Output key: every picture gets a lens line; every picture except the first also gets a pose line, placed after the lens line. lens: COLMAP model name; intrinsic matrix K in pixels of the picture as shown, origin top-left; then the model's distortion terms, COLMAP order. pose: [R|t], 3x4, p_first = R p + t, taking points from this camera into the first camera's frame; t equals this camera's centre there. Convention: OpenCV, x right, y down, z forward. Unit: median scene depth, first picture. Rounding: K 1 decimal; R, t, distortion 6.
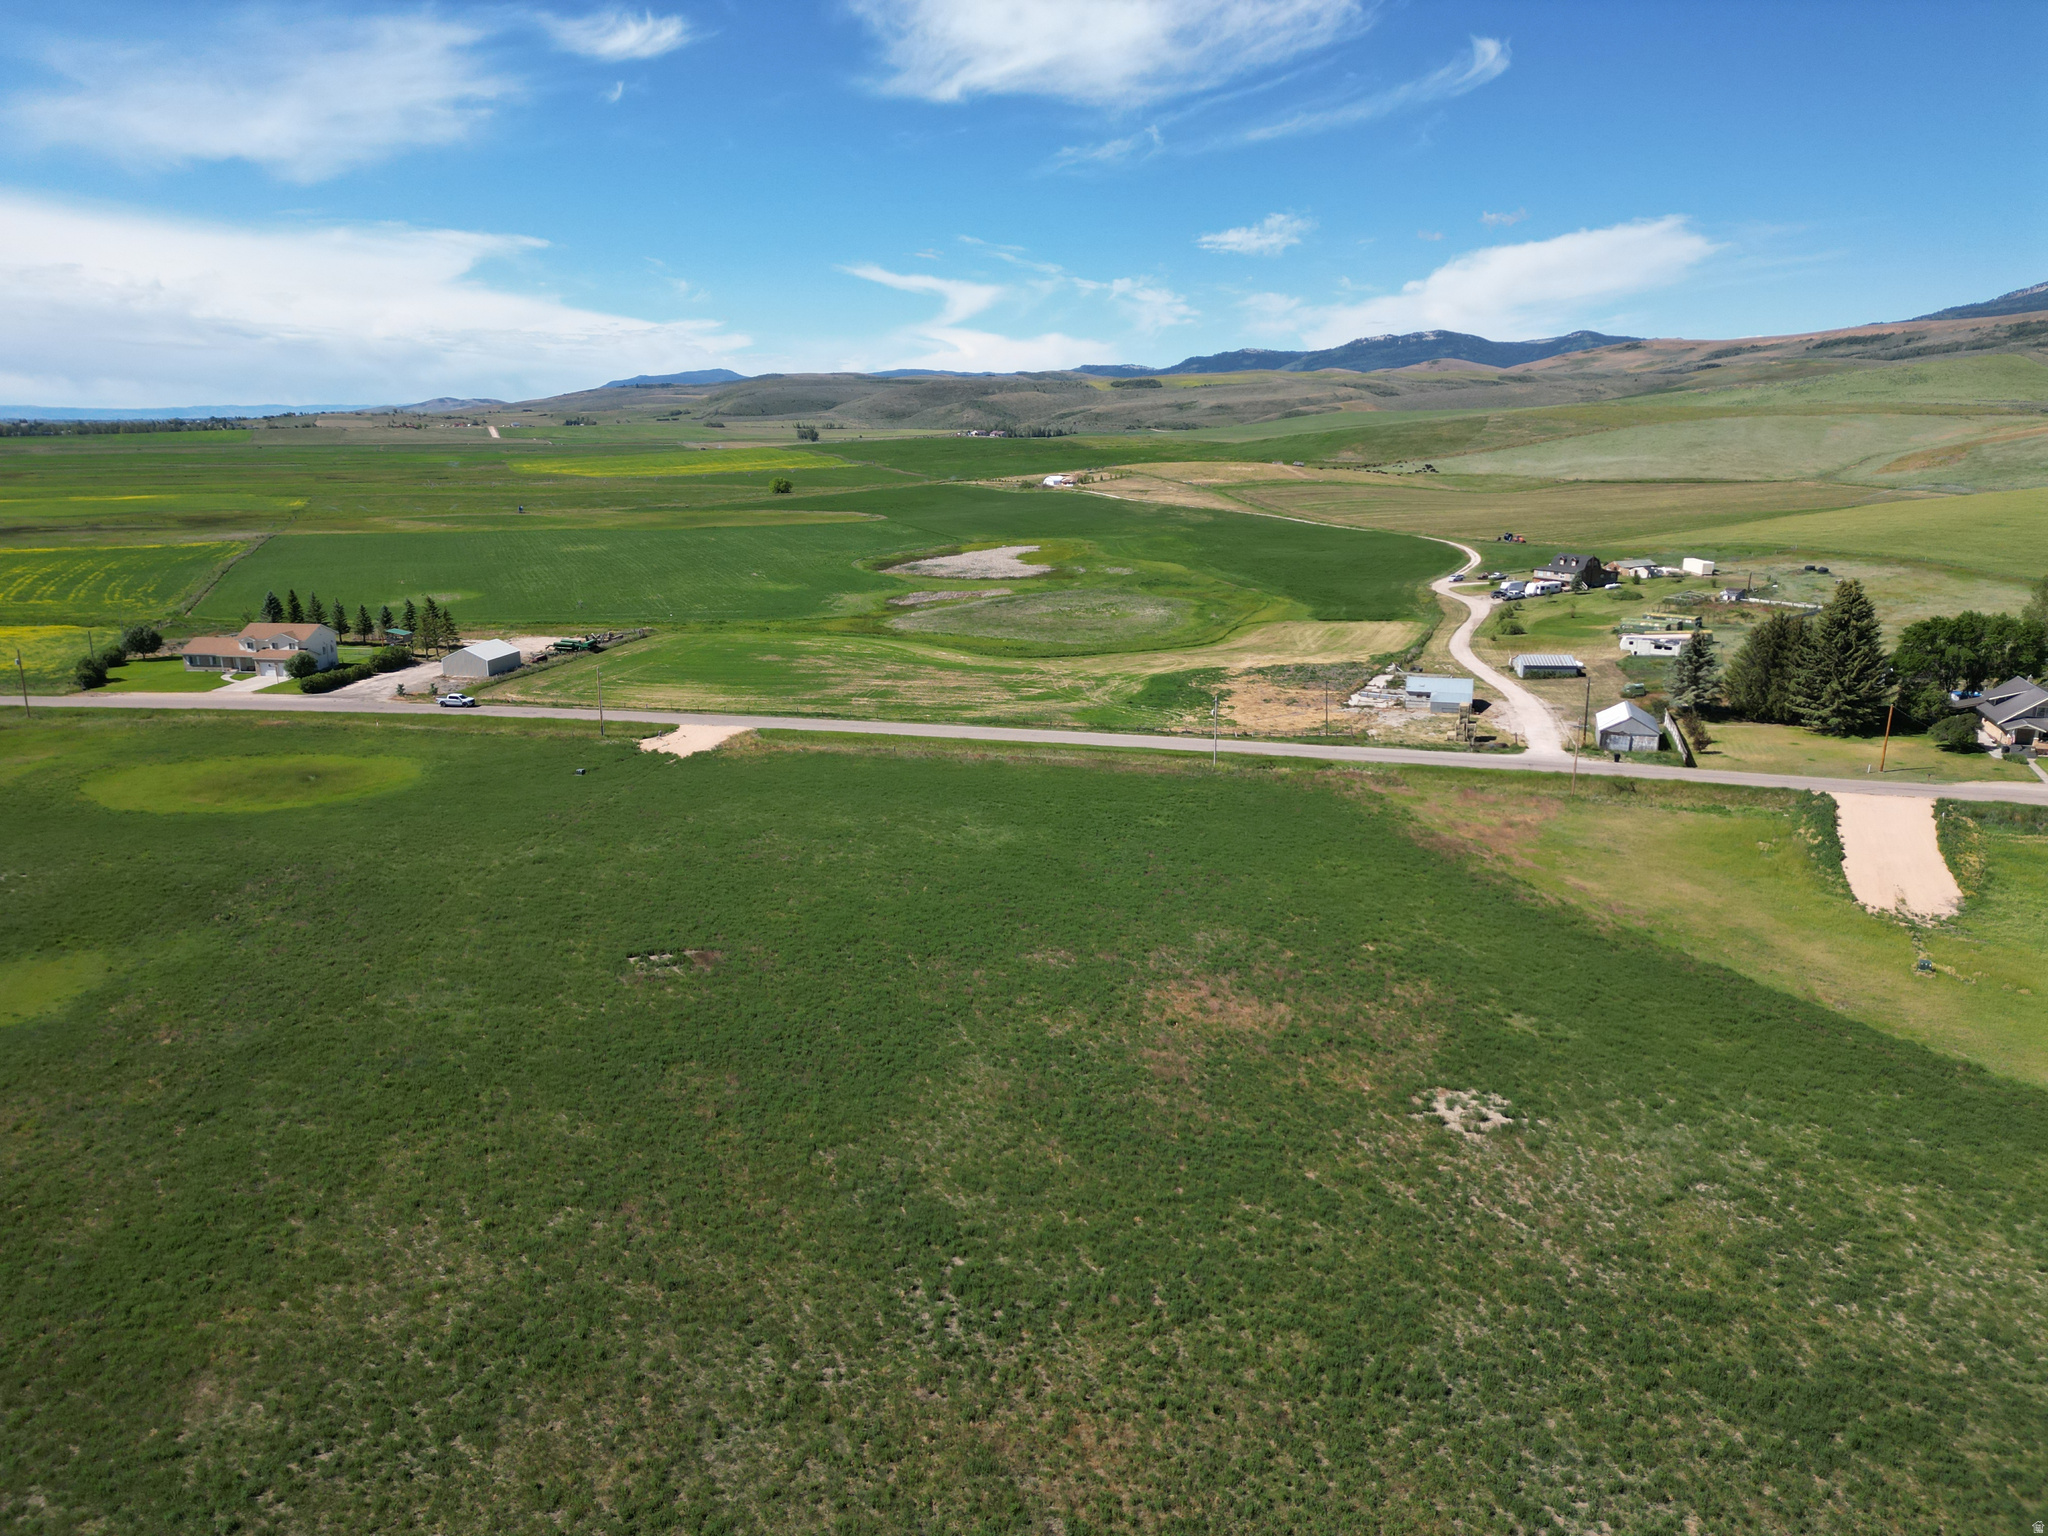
lens RADIAL K [[1407.8, 0, 1031.2], [0, 1407.8, 807.1], [0, 0, 1]] dist [0.077954, -0.071803]
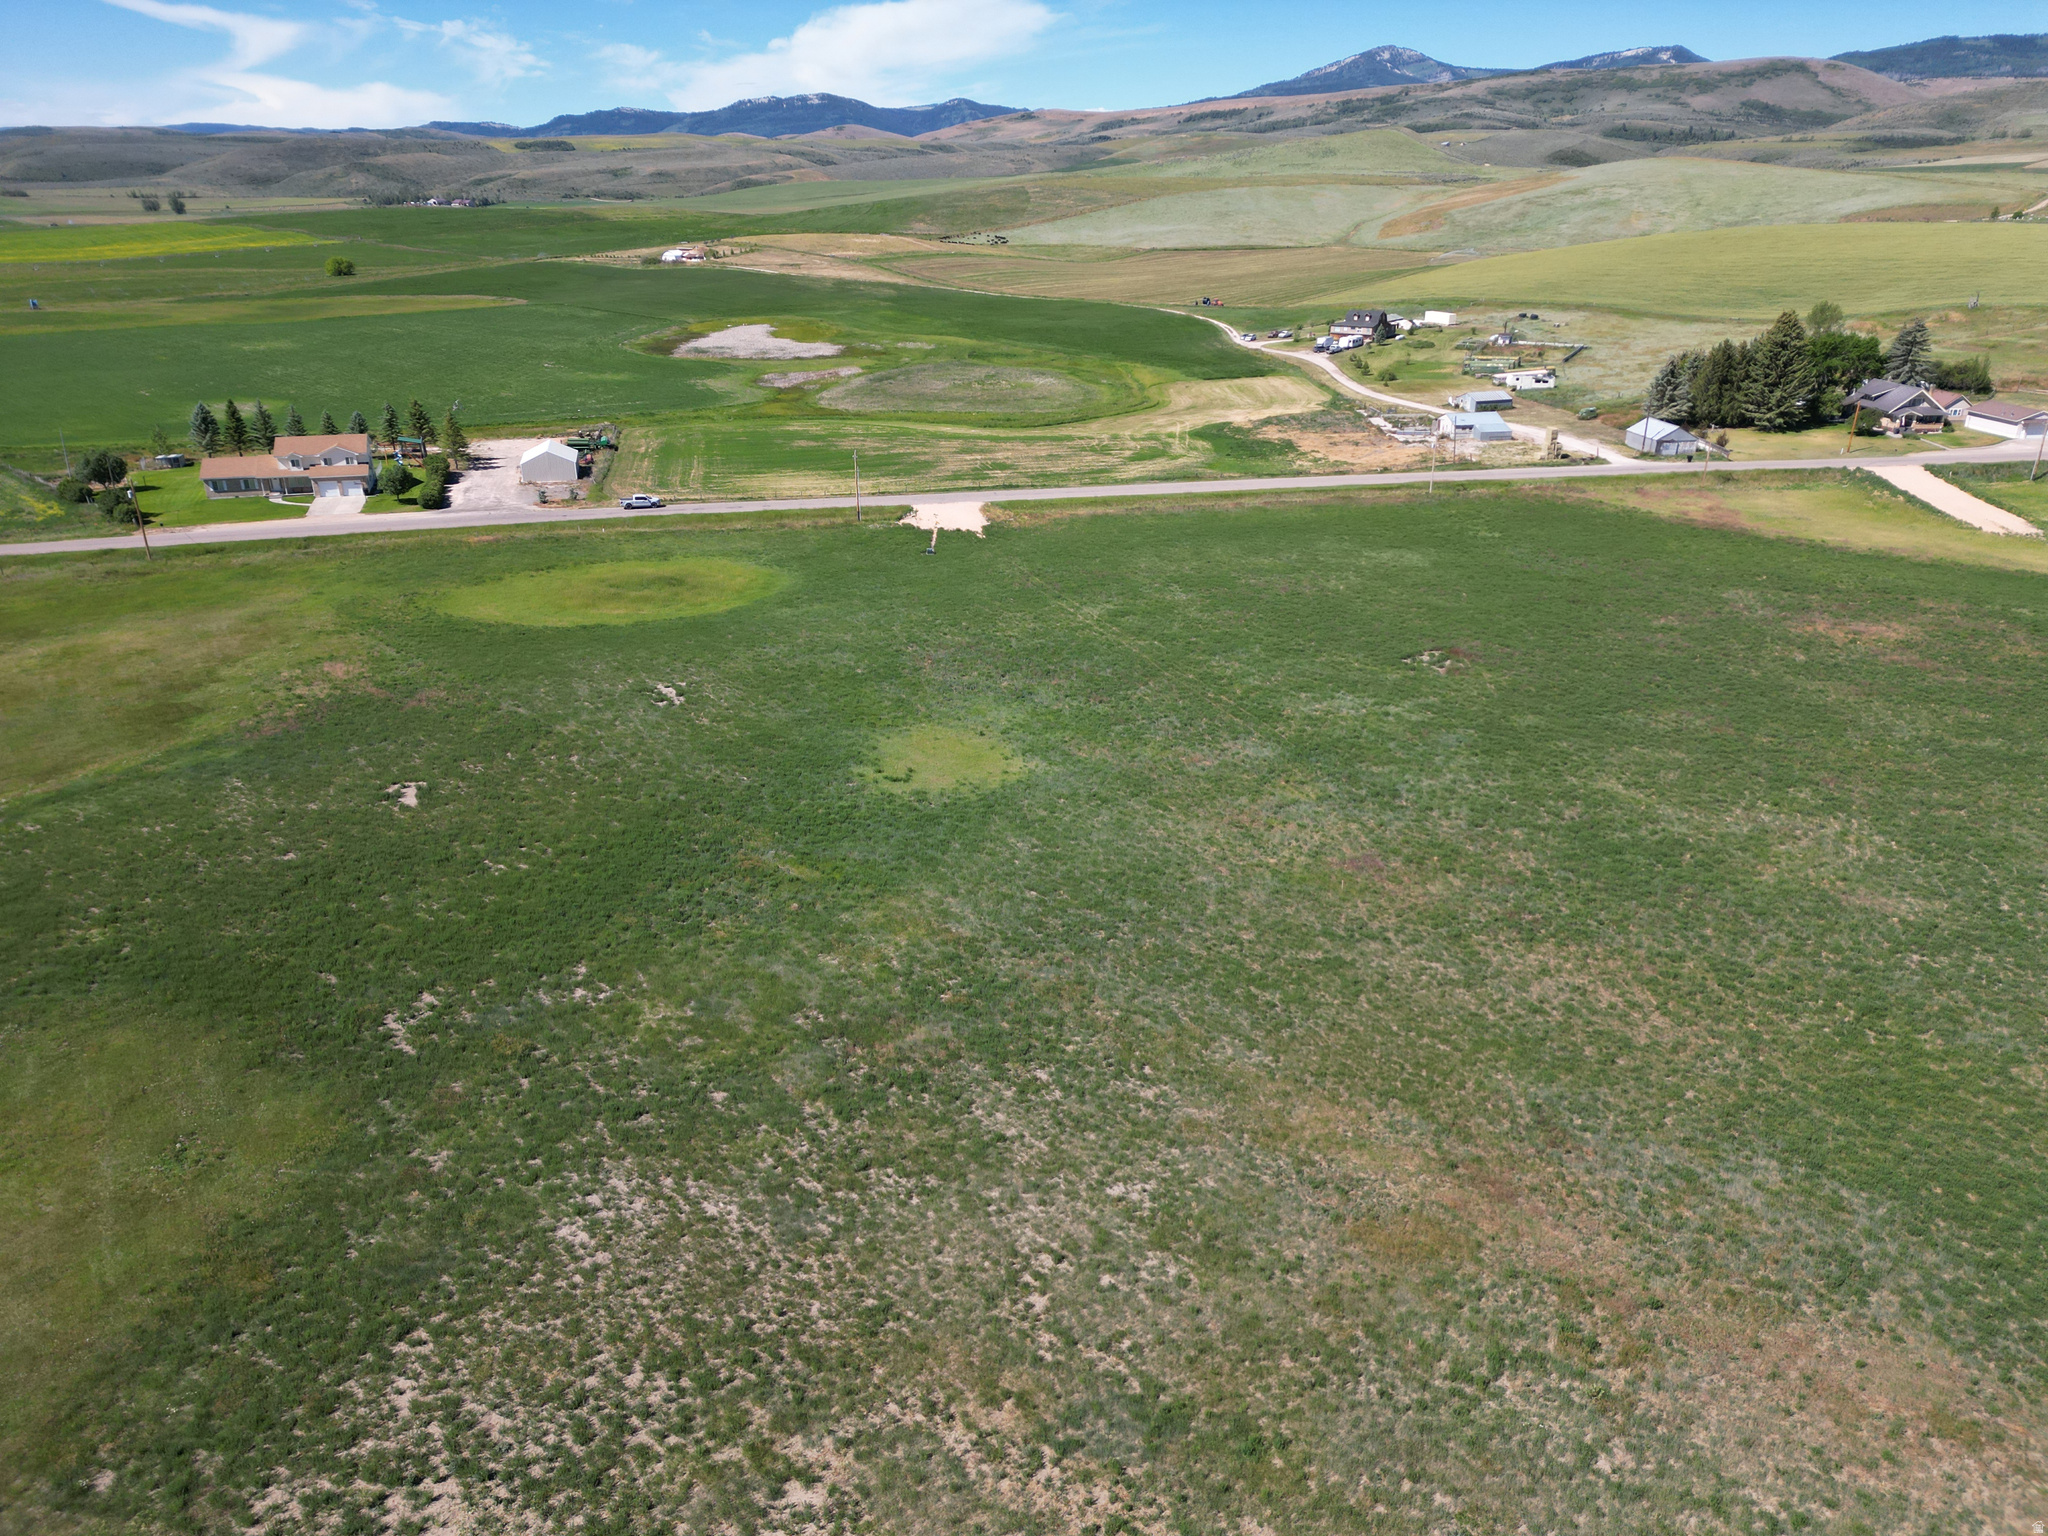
lens RADIAL K [[1412.9, 0, 1035.4], [0, 1412.9, 772.4], [0, 0, 1]] dist [0.079323, -0.072055]
pose [[0.919700, -0.152933, 0.361612, -0.151676], [0.108353, 0.984116, 0.140625, -0.000472], [-0.377374, -0.090151, 0.921662, 0.000880]]
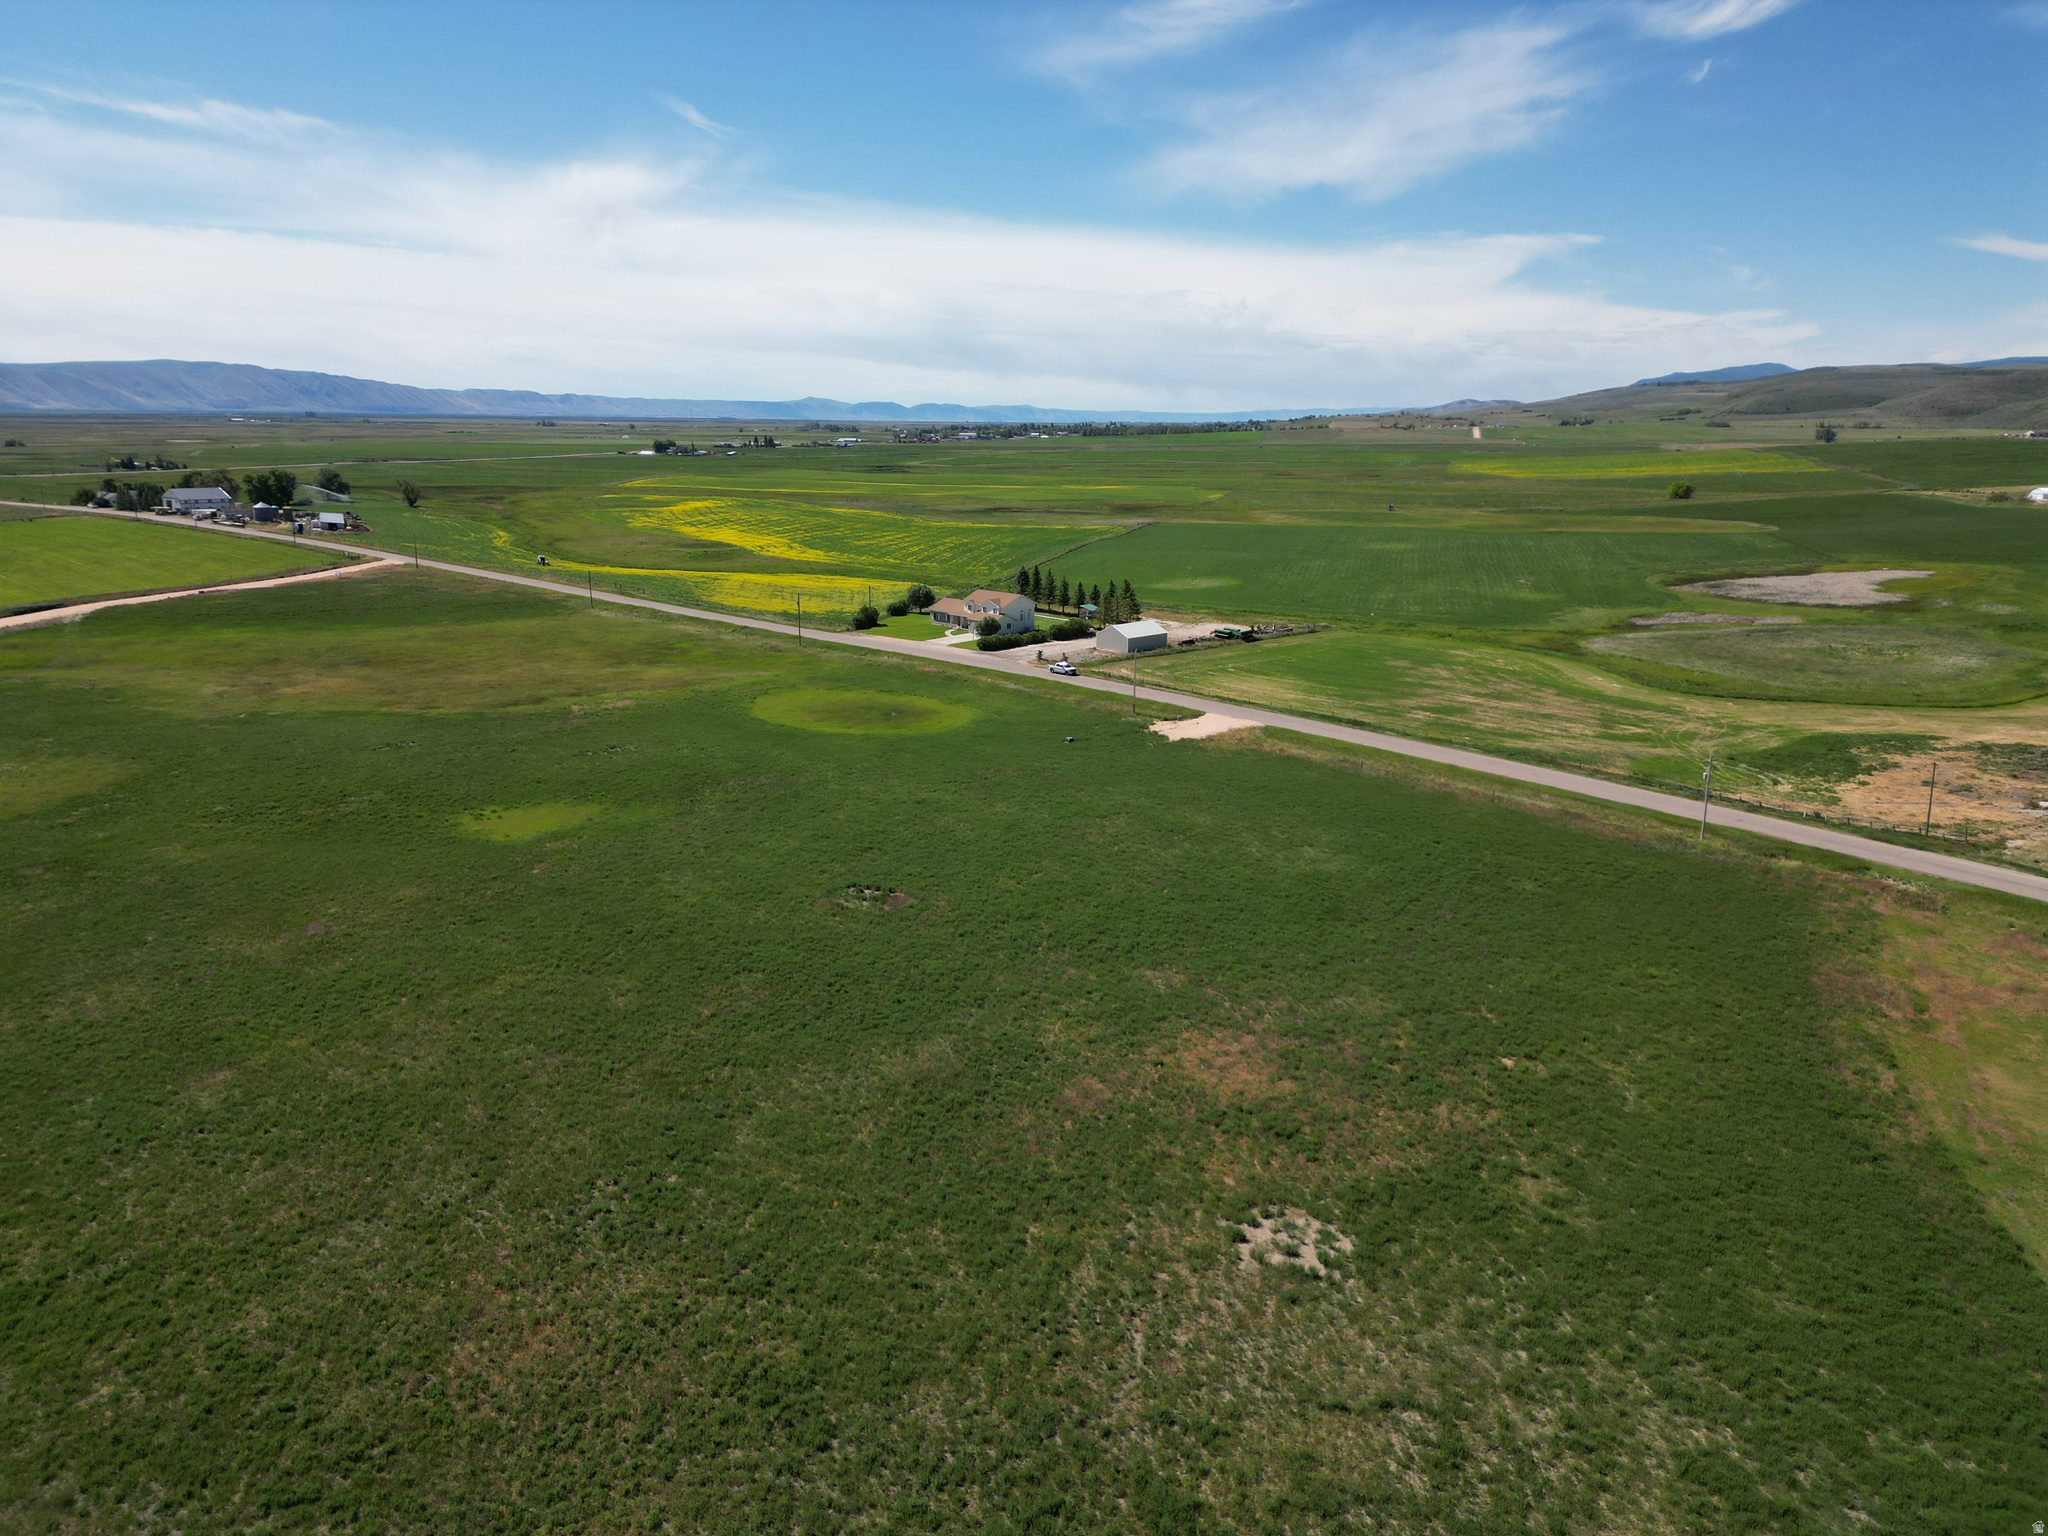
lens RADIAL K [[1424.0, 0, 1020.5], [0, 1424.0, 829.1], [0, 0, 1]] dist [0.021973, -0.008628]
pose [[0.784729, 0.174926, -0.594644, 0.073608], [-0.167274, 0.983522, 0.068577, -0.006289], [0.596842, 0.045654, 0.801059, 0.025846]]
